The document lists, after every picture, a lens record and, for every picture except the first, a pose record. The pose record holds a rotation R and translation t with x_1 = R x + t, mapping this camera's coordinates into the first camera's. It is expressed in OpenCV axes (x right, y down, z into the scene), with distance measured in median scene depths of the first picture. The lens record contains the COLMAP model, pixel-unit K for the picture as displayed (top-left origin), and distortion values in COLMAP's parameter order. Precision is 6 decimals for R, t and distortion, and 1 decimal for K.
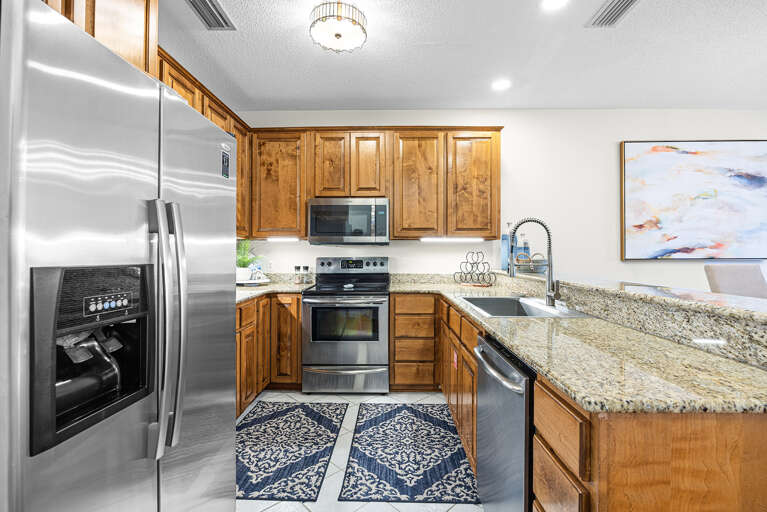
lens RADIAL K [[354.1, 0, 383.9], [0, 354.1, 253.1], [0, 0, 1]] dist [-0.013394, -0.000072]
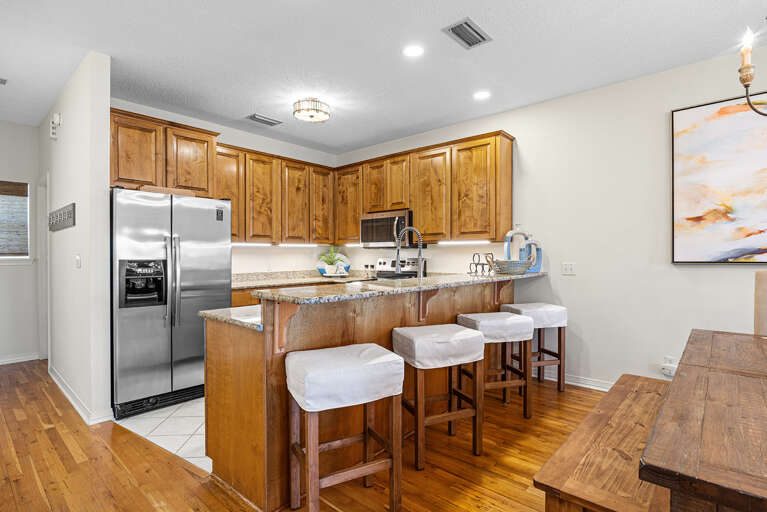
lens RADIAL K [[386.4, 0, 382.6], [0, 386.4, 257.8], [0, 0, 1]] dist [-0.001782, -0.000407]
pose [[0.765336, 0.002479, -0.643627, 0.842246], [0.003164, 0.999966, 0.007614, -0.000578], [0.643624, -0.007863, 0.765302, -0.080735]]
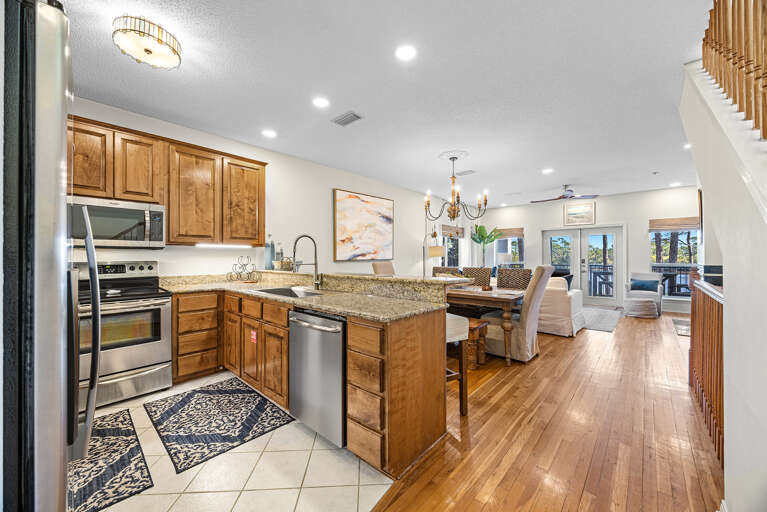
lens RADIAL K [[291.0, 0, 383.5], [0, 291.0, 256.0], [0, 0, 1]] dist [-0.000101, -0.000013]
pose [[0.656318, -0.000251, 0.754484, -0.224599], [0.002719, 0.999994, -0.002032, 0.000068], [-0.754479, 0.003385, 0.656315, -0.071270]]
